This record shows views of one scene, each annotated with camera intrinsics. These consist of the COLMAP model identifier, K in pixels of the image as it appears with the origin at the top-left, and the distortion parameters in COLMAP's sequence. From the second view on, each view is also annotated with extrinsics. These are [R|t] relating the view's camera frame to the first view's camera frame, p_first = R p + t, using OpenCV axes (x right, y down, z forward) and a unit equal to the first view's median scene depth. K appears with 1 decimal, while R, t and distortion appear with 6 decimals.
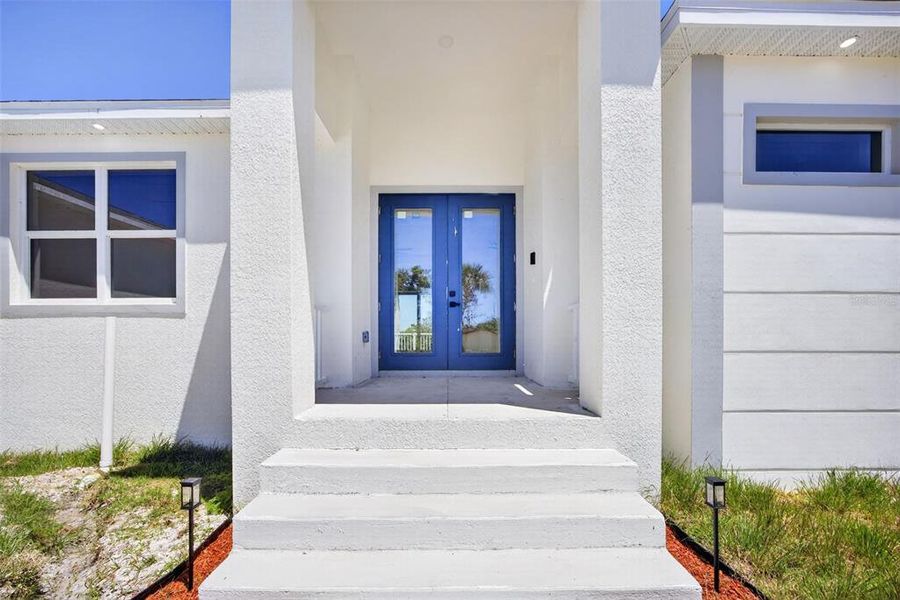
lens RADIAL K [[383.5, 0, 452.5], [0, 383.5, 340.1], [0, 0, 1]] dist [-0.000491, -0.000003]
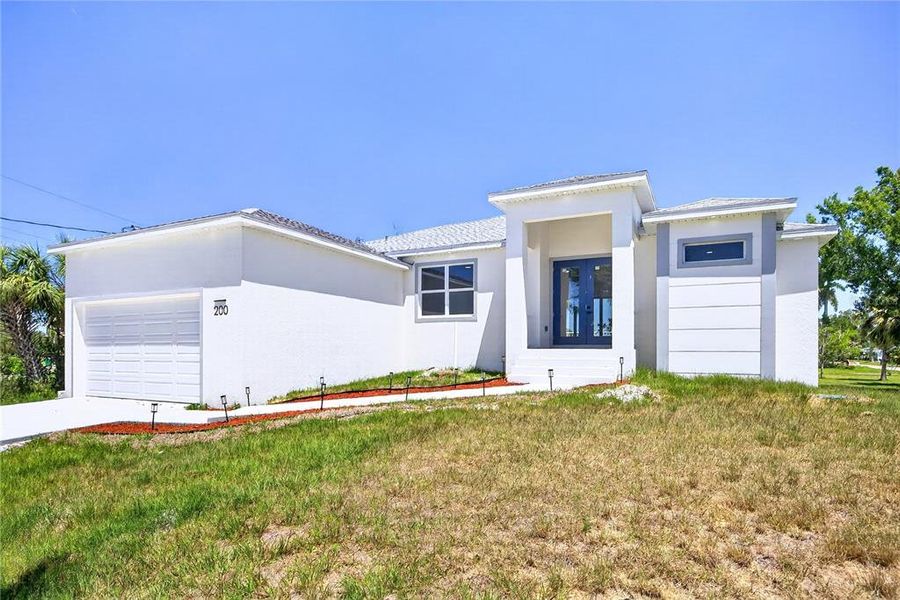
lens RADIAL K [[483.8, 0, 450.1], [0, 483.8, 342.6], [0, 0, 1]] dist [0.000087, 0.001235]
pose [[0.895842, -0.003382, -0.444359, 0.578728], [-0.001871, 0.999933, -0.011384, 0.118030], [0.444368, 0.011030, 0.895776, -1.963587]]
